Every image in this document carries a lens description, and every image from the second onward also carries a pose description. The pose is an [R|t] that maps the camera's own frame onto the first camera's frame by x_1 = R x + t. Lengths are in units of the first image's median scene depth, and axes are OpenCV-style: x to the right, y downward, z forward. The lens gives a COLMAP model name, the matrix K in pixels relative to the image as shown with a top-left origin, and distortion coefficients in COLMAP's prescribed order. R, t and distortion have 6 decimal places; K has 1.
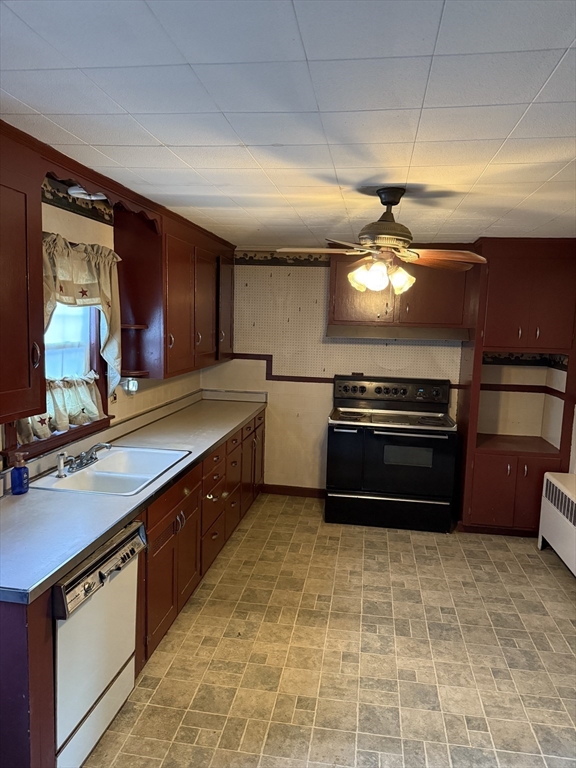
lens RADIAL K [[540.1, 0, 283.5], [0, 540.1, 385.3], [0, 0, 1]] dist [0.023364, -0.032671]
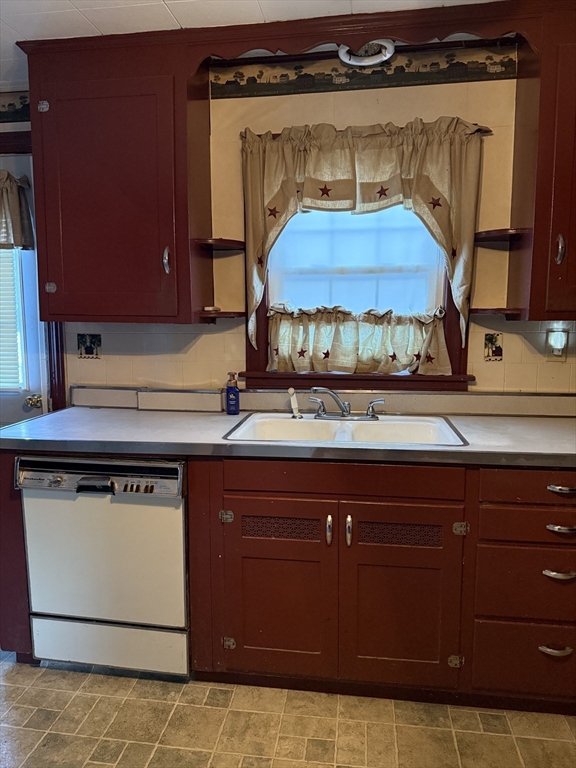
lens RADIAL K [[540.1, 0, 286.5], [0, 540.1, 385.0], [0, 0, 1]] dist [0.023364, -0.032671]
pose [[0.017882, 0.091683, -0.995628, 0.247385], [-0.119164, 0.988885, 0.088922, 0.025037], [0.992714, 0.117053, 0.028608, 0.553032]]
